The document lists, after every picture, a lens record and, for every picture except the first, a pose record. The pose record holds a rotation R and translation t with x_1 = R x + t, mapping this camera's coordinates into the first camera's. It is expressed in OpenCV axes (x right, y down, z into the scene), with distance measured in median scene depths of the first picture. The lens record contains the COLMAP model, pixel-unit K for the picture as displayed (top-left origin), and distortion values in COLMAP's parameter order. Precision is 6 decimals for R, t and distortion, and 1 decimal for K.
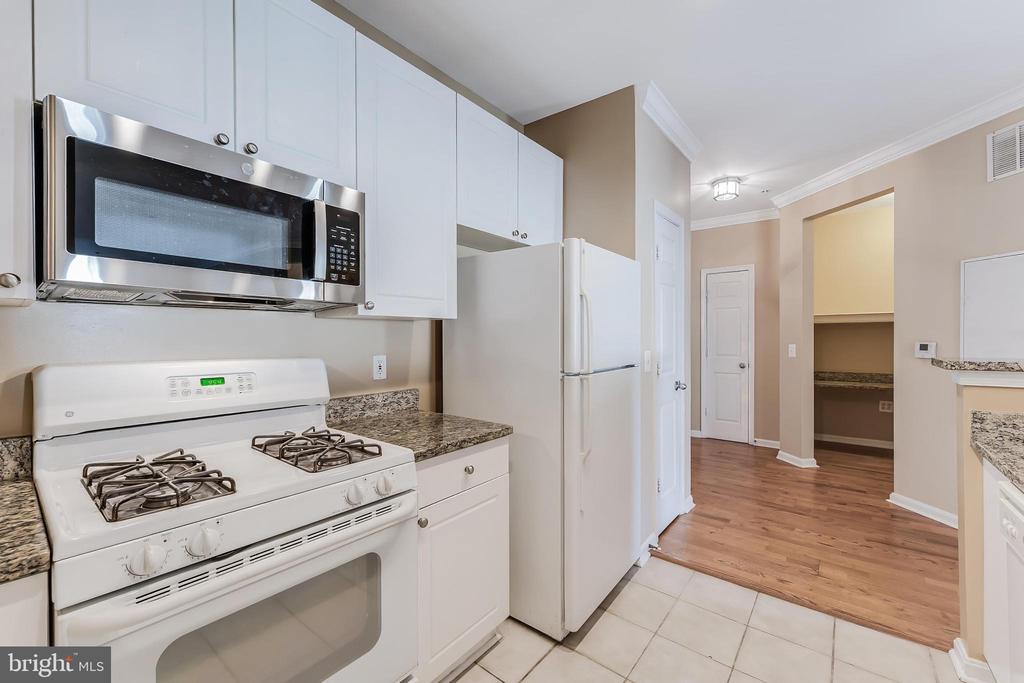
lens RADIAL K [[416.2, 0, 510.1], [0, 416.2, 340.9], [0, 0, 1]] dist [0.001365, -0.000070]
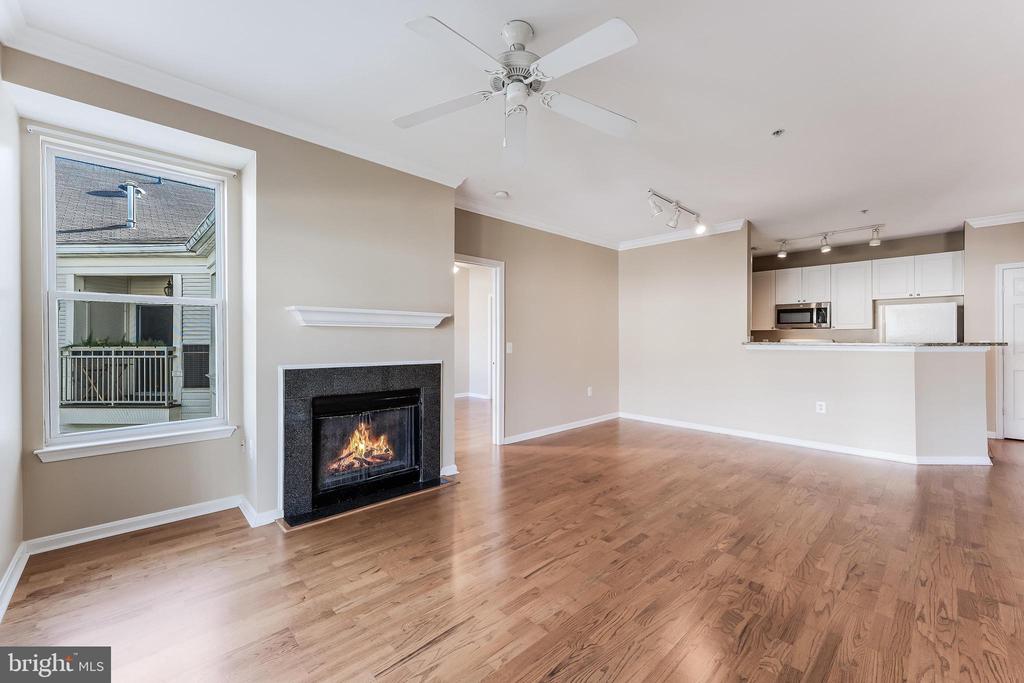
lens RADIAL K [[411.5, 0, 515.8], [0, 411.5, 340.2], [0, 0, 1]] dist [0.000548, -0.000447]
pose [[-0.127457, 0.010857, -0.991785, 1.972920], [-0.004880, 0.999921, 0.011574, 0.006776], [0.991832, 0.006315, -0.127394, -0.777631]]
